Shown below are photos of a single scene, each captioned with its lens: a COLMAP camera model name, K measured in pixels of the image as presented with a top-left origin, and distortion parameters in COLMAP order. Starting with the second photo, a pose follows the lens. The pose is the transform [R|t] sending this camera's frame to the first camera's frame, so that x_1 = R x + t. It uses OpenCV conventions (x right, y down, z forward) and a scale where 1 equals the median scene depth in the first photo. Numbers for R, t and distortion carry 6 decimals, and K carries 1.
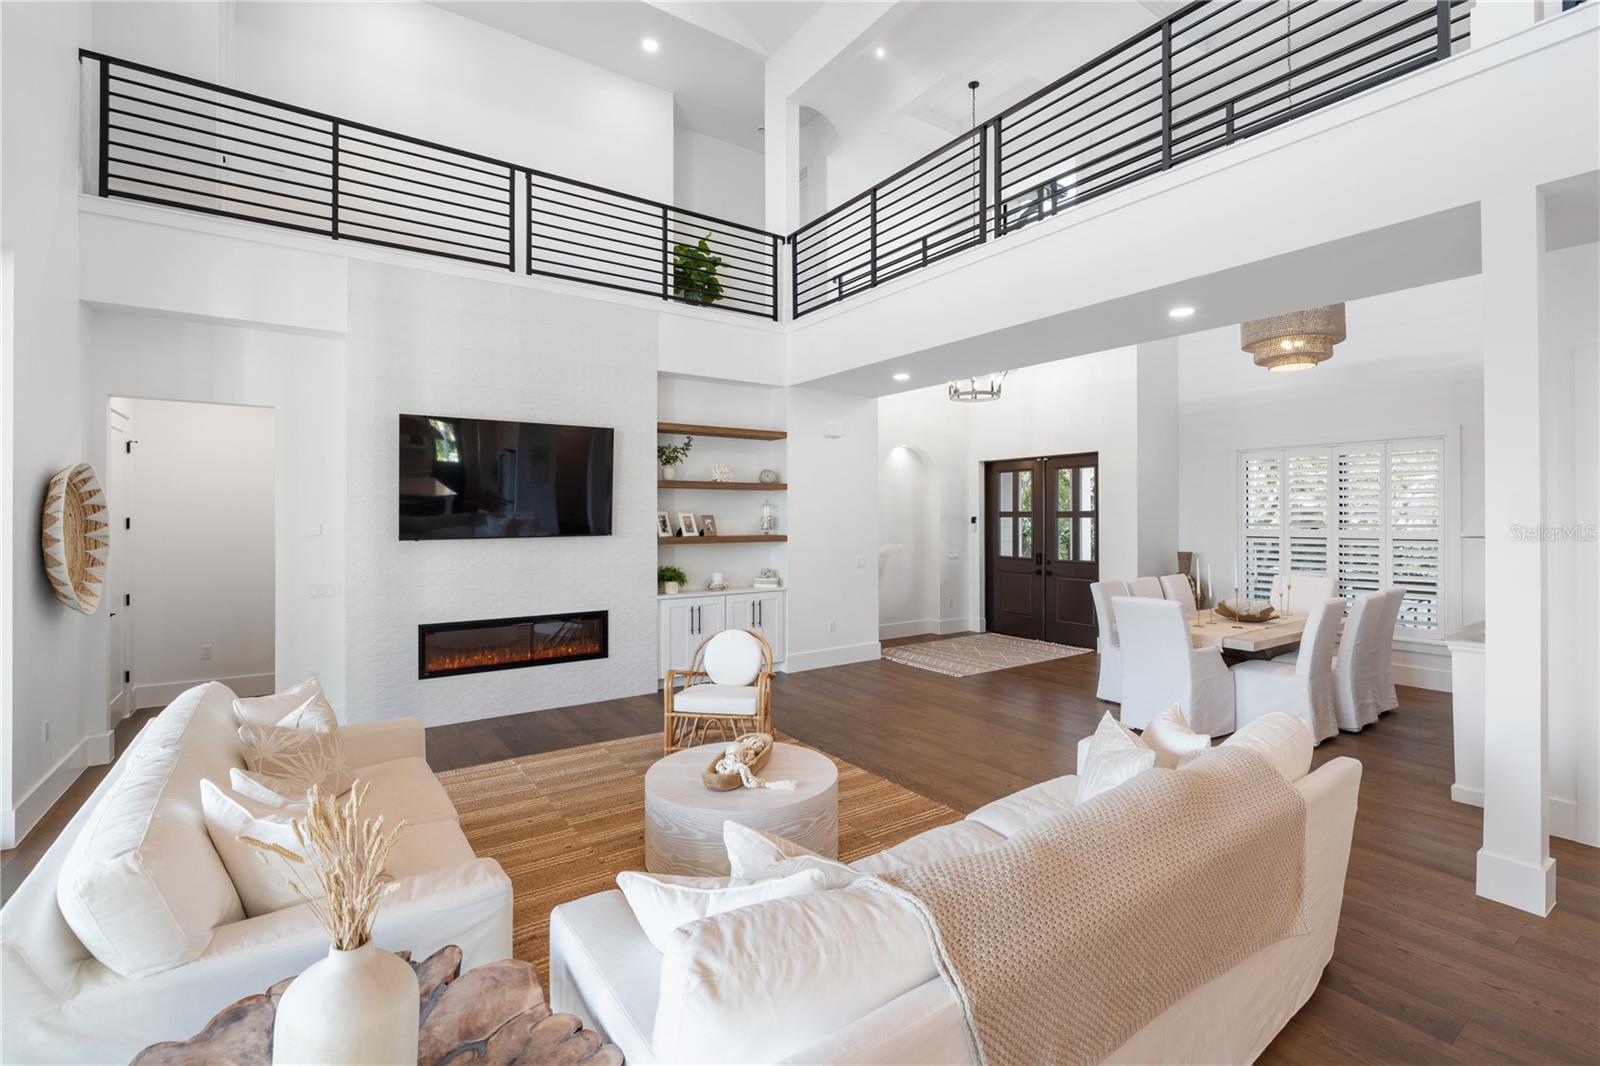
lens RADIAL K [[711.7, 0, 805.4], [0, 711.7, 513.2], [0, 0, 1]] dist [-0.002217, -0.000049]
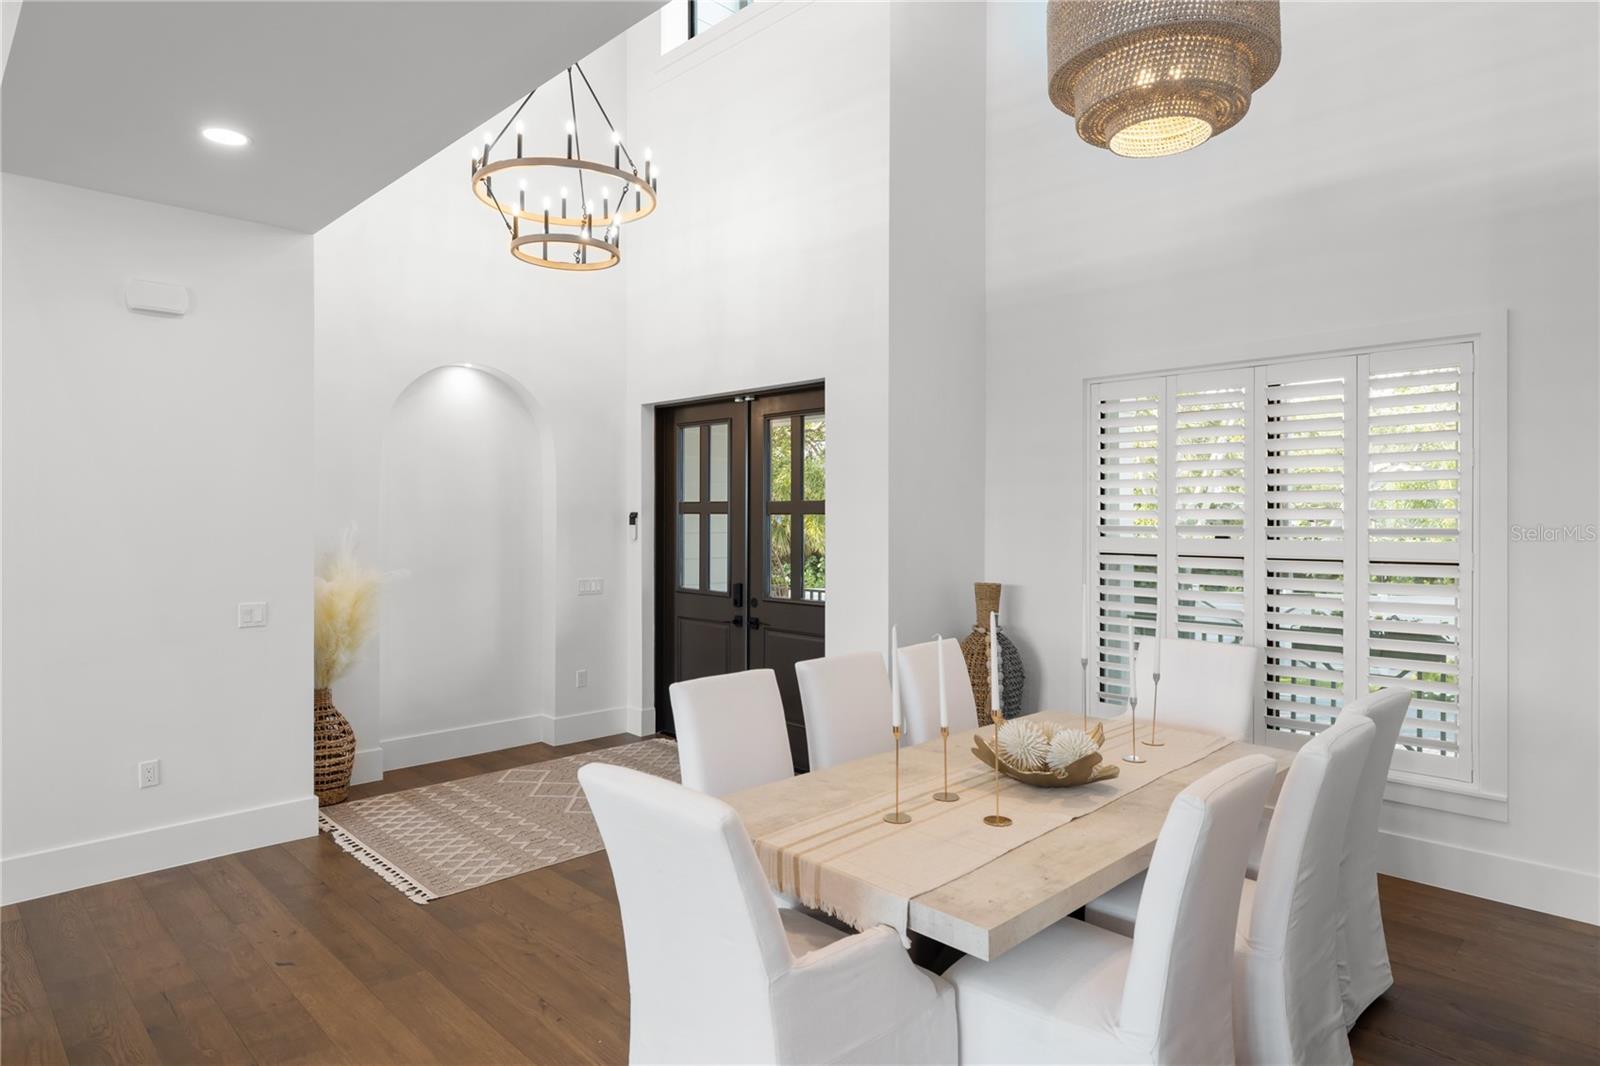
lens RADIAL K [[912.0, 0, 807.4], [0, 912.0, 517.0], [0, 0, 1]] dist [-0.002225, -0.000226]
pose [[0.985886, 0.003908, 0.167374, 0.267089], [-0.004781, 0.999977, 0.004809, 0.005079], [-0.167351, -0.005542, 0.985882, 0.347969]]
